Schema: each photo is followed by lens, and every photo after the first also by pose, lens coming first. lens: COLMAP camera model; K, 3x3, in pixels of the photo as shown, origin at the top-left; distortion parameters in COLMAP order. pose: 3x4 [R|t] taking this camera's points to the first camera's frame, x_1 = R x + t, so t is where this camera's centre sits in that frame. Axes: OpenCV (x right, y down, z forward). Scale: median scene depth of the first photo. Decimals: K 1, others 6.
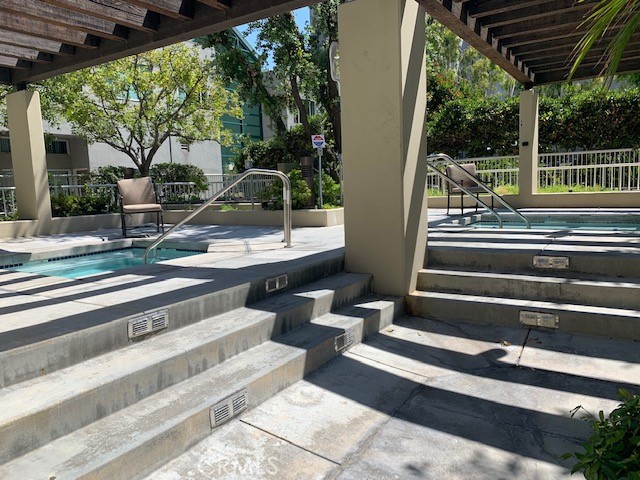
lens RADIAL K [[493.7, 0, 318.6], [0, 493.7, 241.4], [0, 0, 1]] dist [0.037326, -0.037926]
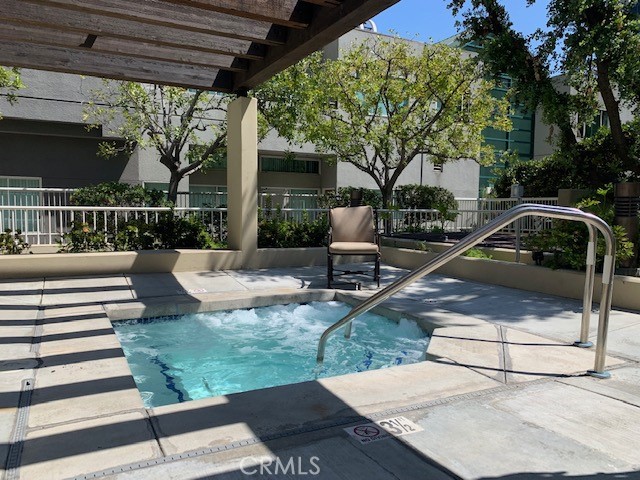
lens RADIAL K [[493.7, 0, 307.3], [0, 493.7, 247.6], [0, 0, 1]] dist [0.037326, -0.037926]
pose [[0.865374, 0.086317, -0.493637, -0.027849], [-0.100479, 0.994937, -0.002172, -0.028905], [0.490950, 0.051480, 0.869665, 0.164925]]
